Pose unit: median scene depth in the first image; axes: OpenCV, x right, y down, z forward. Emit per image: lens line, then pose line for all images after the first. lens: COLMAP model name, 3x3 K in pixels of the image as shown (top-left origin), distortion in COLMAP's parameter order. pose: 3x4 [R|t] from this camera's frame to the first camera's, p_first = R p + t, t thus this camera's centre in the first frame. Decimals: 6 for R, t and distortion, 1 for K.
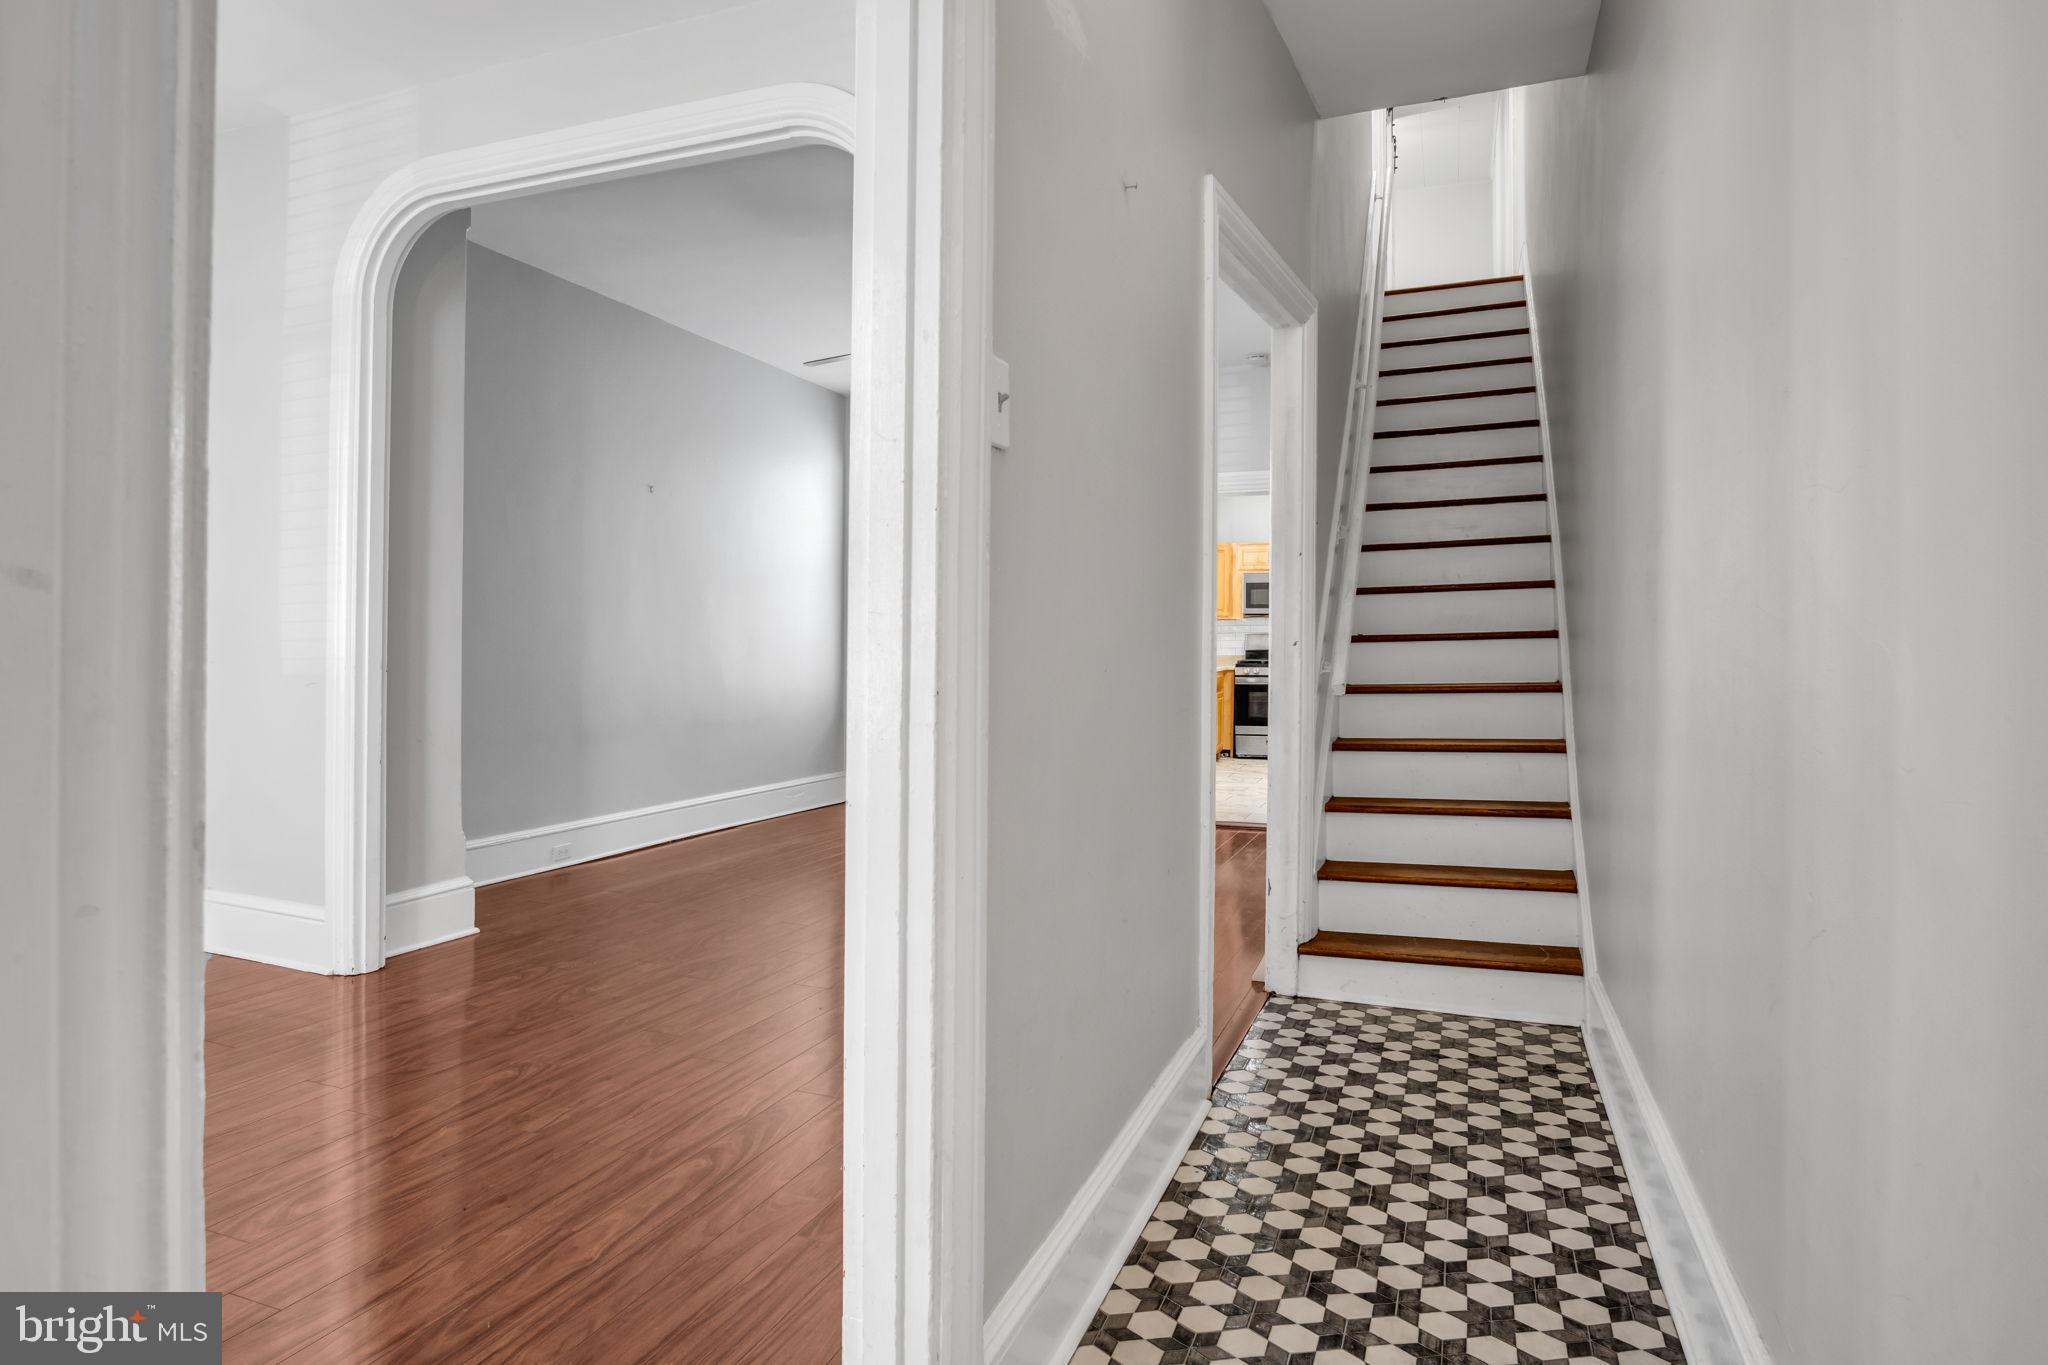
lens RADIAL K [[1139.0, 0, 981.5], [0, 1139.0, 630.2], [0, 0, 1]] dist [0.022819, 0.000765]
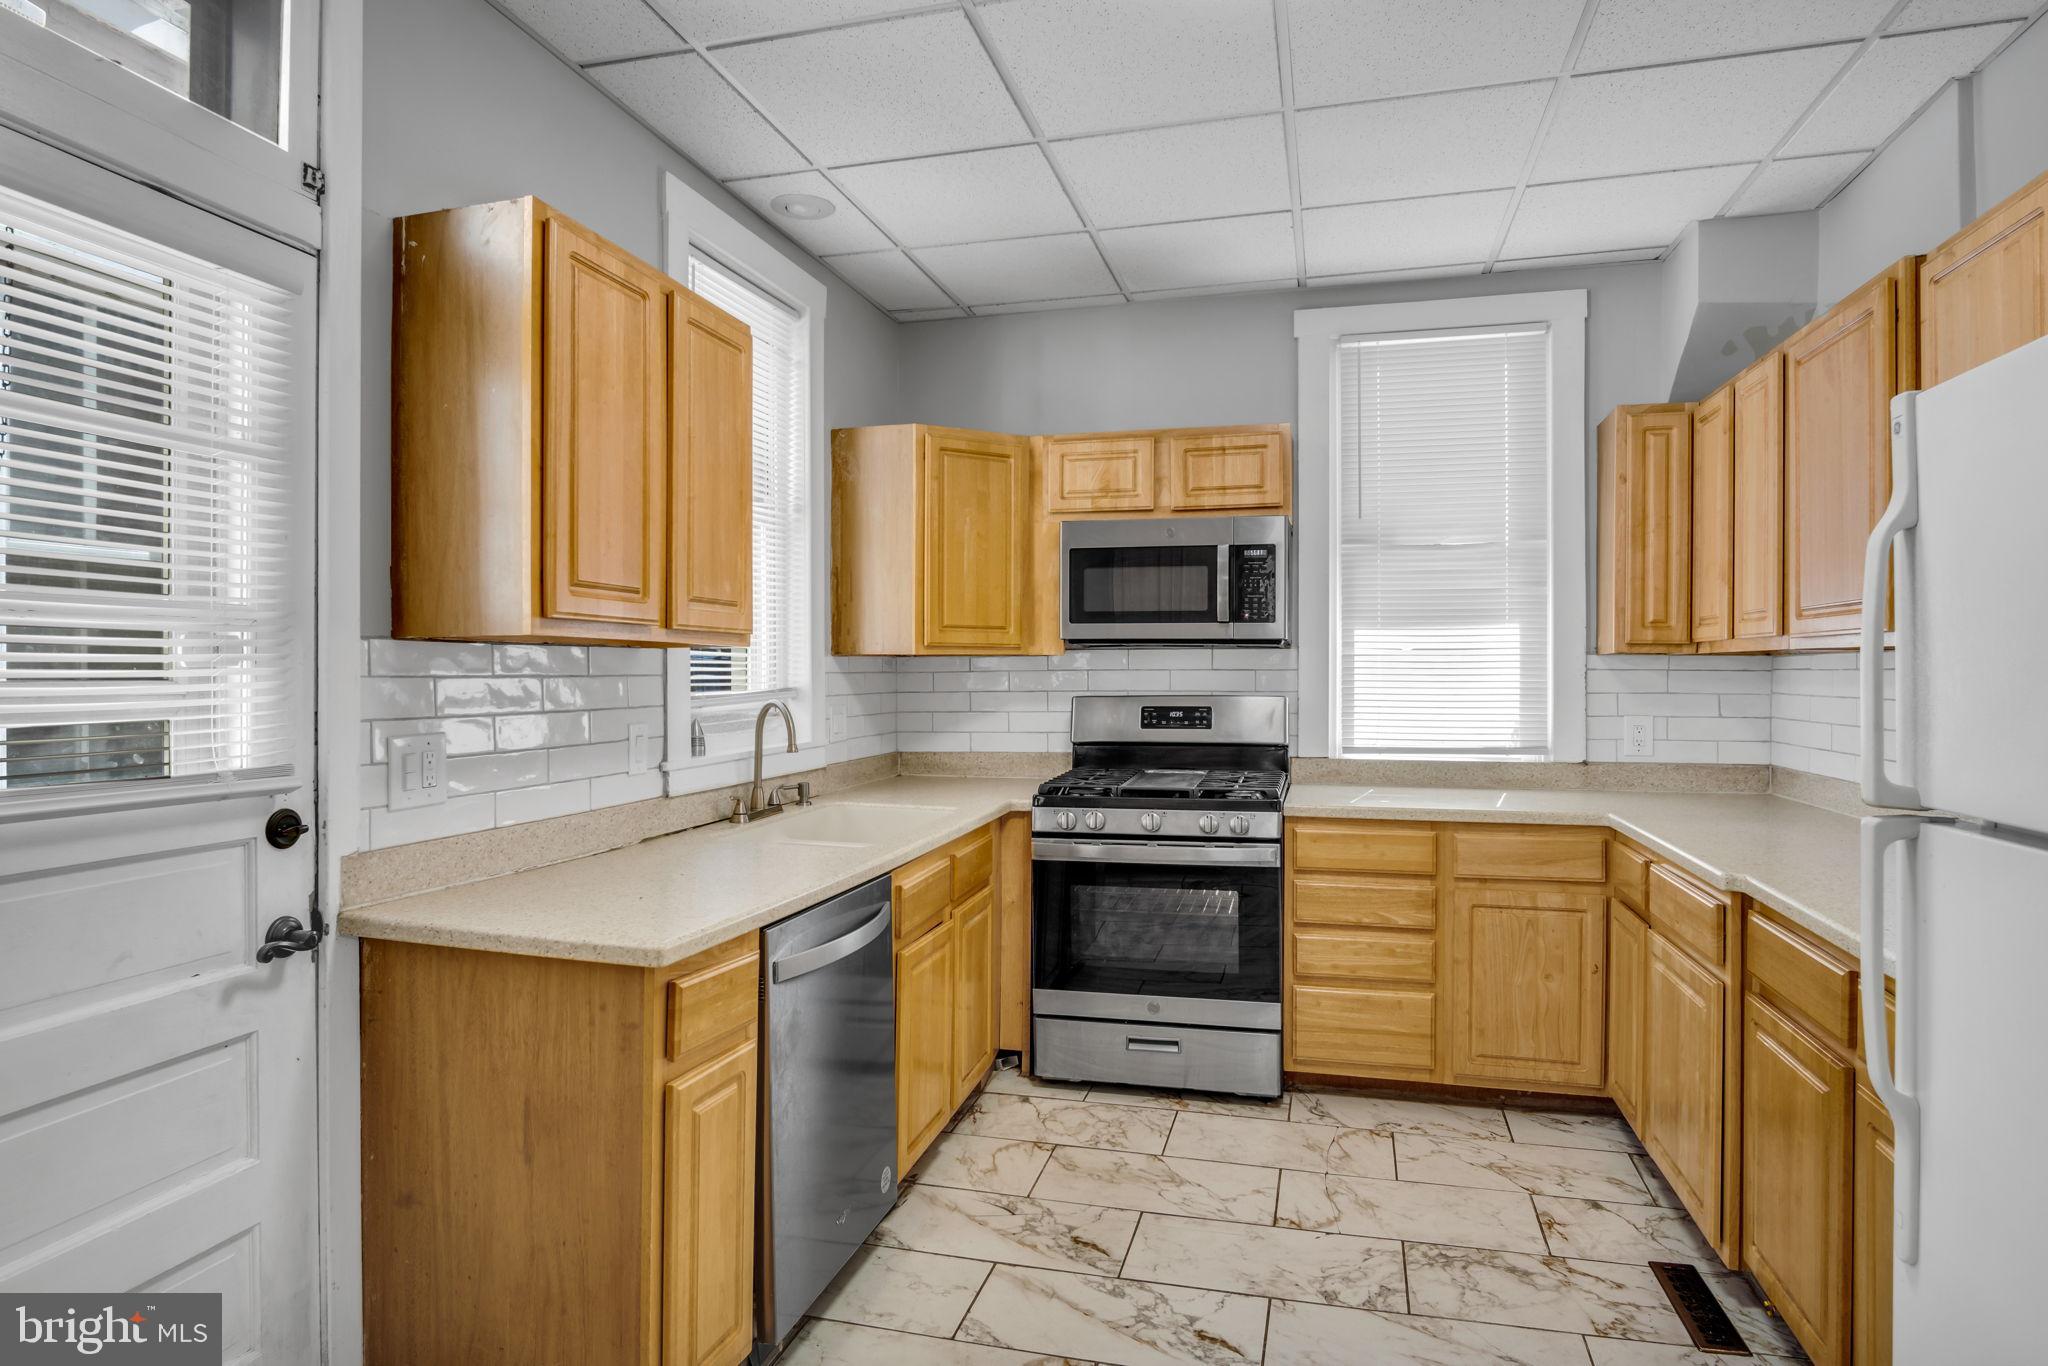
lens RADIAL K [[1114.3, 0, 1025.5], [0, 1114.3, 670.8], [0, 0, 1]] dist [-0.035421, 0.011695]
pose [[0.990407, -0.008920, 0.137896, 0.174332], [0.006230, 0.999782, 0.019931, -0.011644], [-0.138044, -0.018881, 0.990246, 0.678250]]
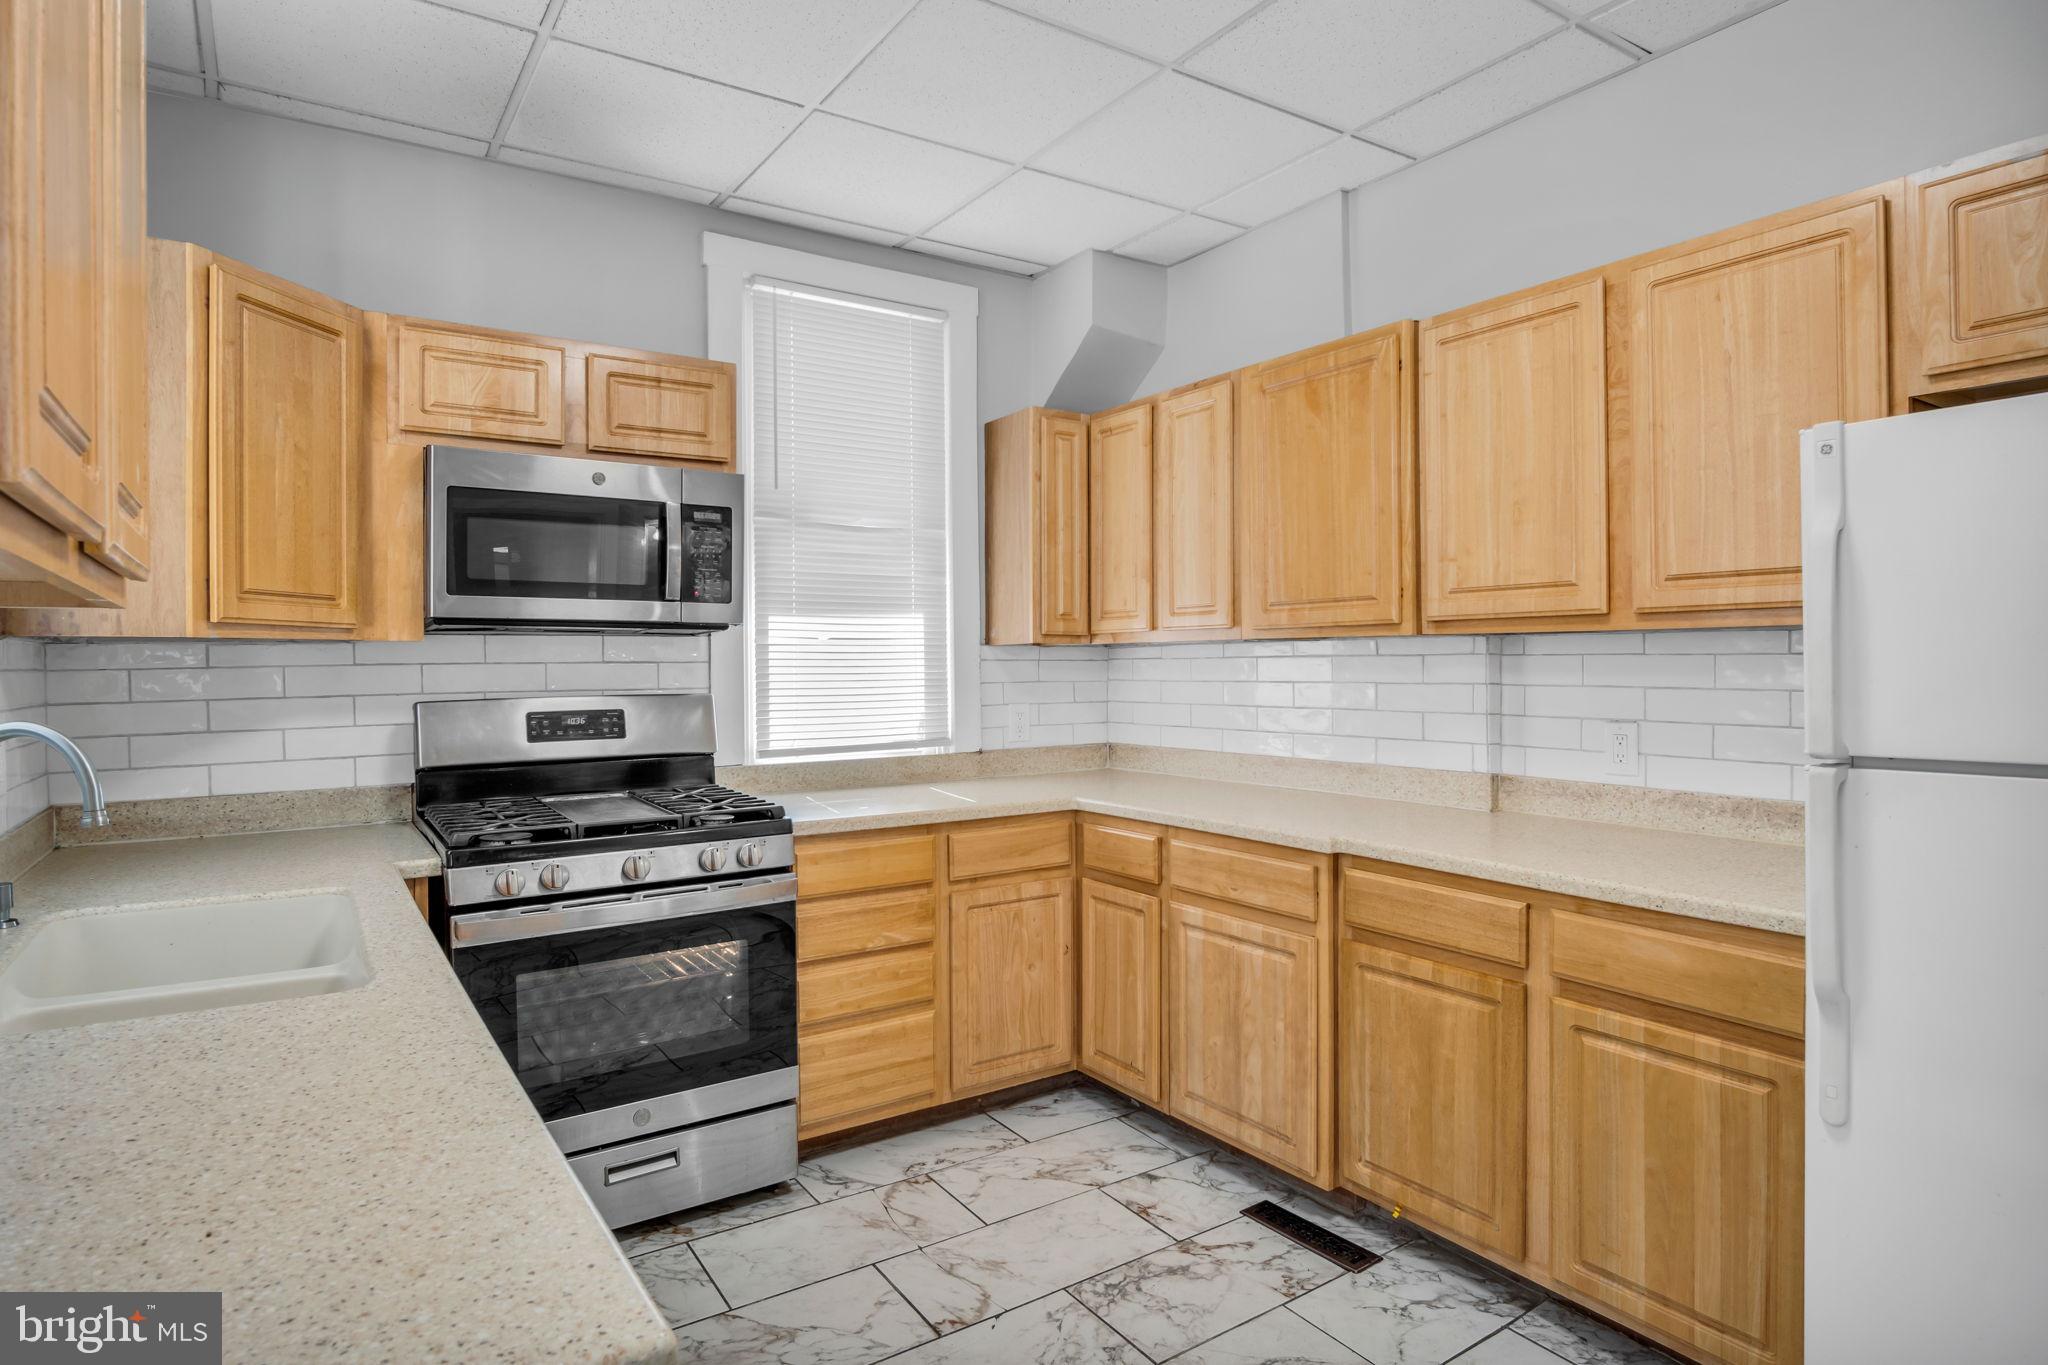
lens RADIAL K [[1114.3, 0, 1025.5], [0, 1114.3, 670.3], [0, 0, 1]] dist [-0.035421, 0.011695]
pose [[0.549949, -0.017669, 0.835011, 0.108453], [-0.001550, 0.999753, 0.022176, -0.008840], [-0.835197, -0.013489, 0.549786, 0.784236]]
